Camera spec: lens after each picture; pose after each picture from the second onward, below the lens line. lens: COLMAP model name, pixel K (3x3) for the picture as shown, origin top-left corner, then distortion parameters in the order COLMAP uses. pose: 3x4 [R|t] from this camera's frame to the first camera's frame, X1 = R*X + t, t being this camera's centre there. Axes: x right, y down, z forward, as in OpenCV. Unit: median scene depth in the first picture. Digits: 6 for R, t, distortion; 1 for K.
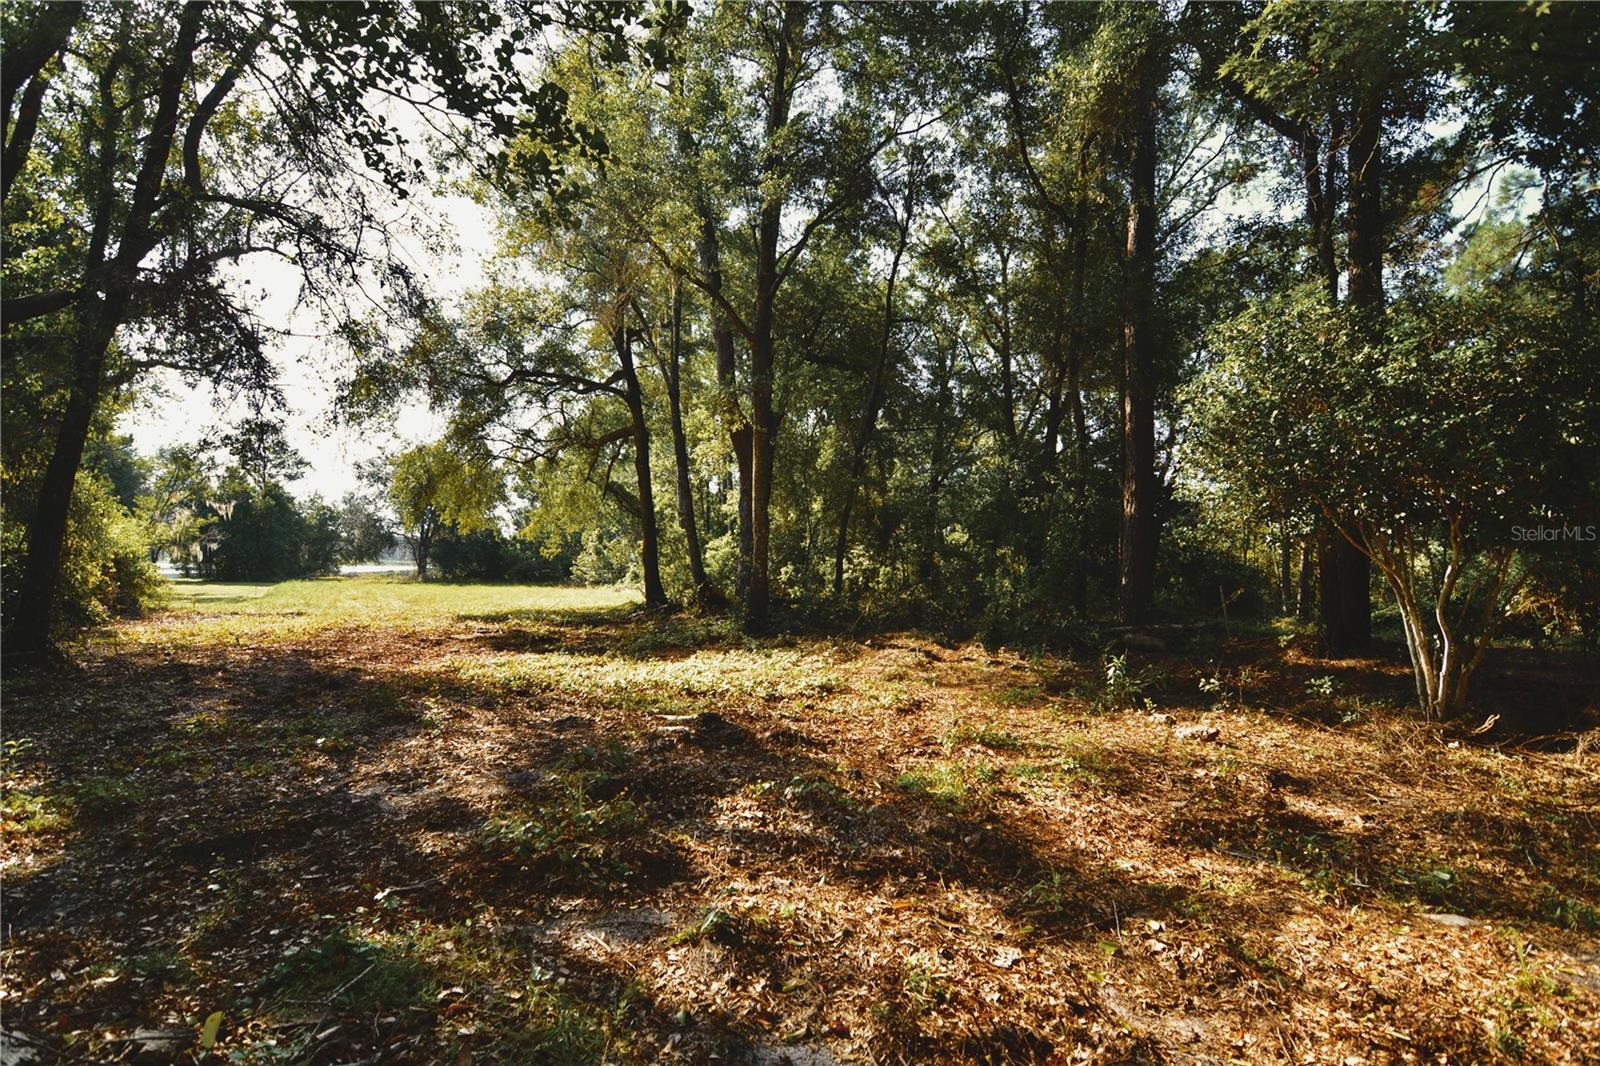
lens RADIAL K [[769.5, 0, 799.4], [0, 769.5, 545.0], [0, 0, 1]] dist [-0.005944, -0.009347]
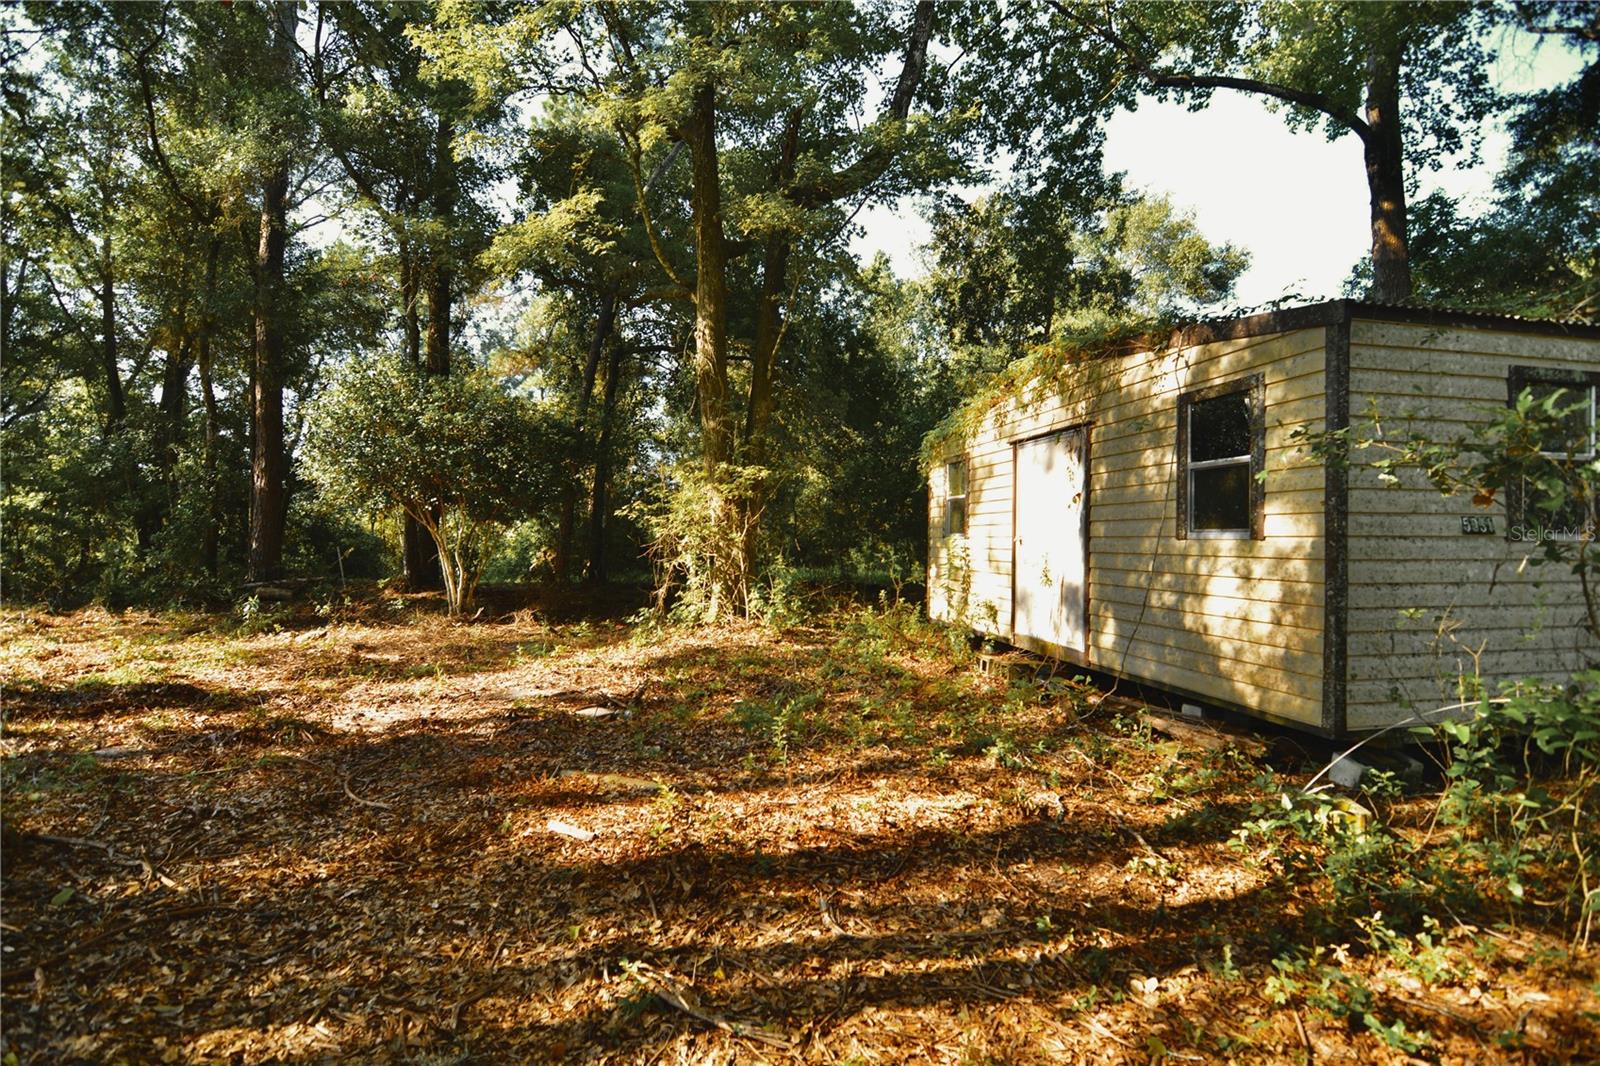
lens RADIAL K [[769.5, 0, 799.4], [0, 769.5, 545.0], [0, 0, 1]] dist [-0.005944, -0.009347]
pose [[0.519249, -0.013728, 0.854512, -0.065060], [-0.016324, 0.999529, 0.025977, 0.001538], [-0.854467, -0.027437, 0.518781, -0.142940]]
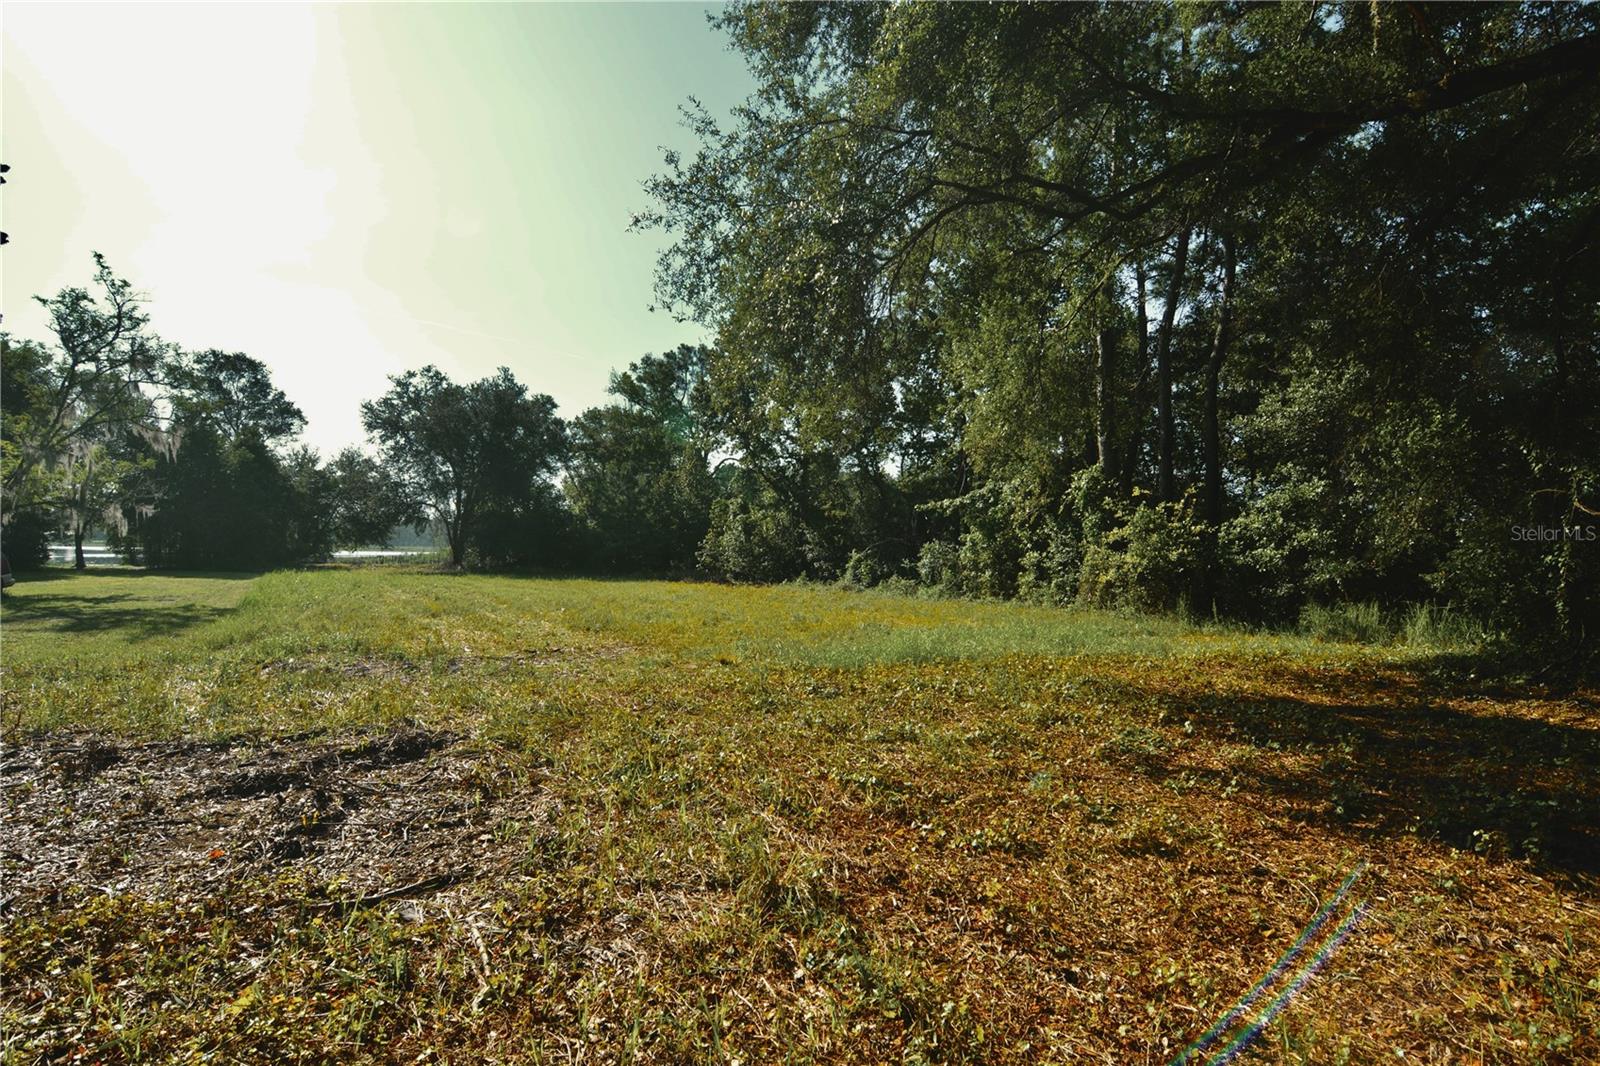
lens RADIAL K [[777.6, 0, 796.1], [0, 777.6, 544.6], [0, 0, 1]] dist [-0.007141, -0.008548]
pose [[0.999873, 0.005403, 0.015022, -0.439875], [-0.005636, 0.999864, 0.015480, 0.022470], [-0.014937, -0.015562, 0.999767, 0.629440]]
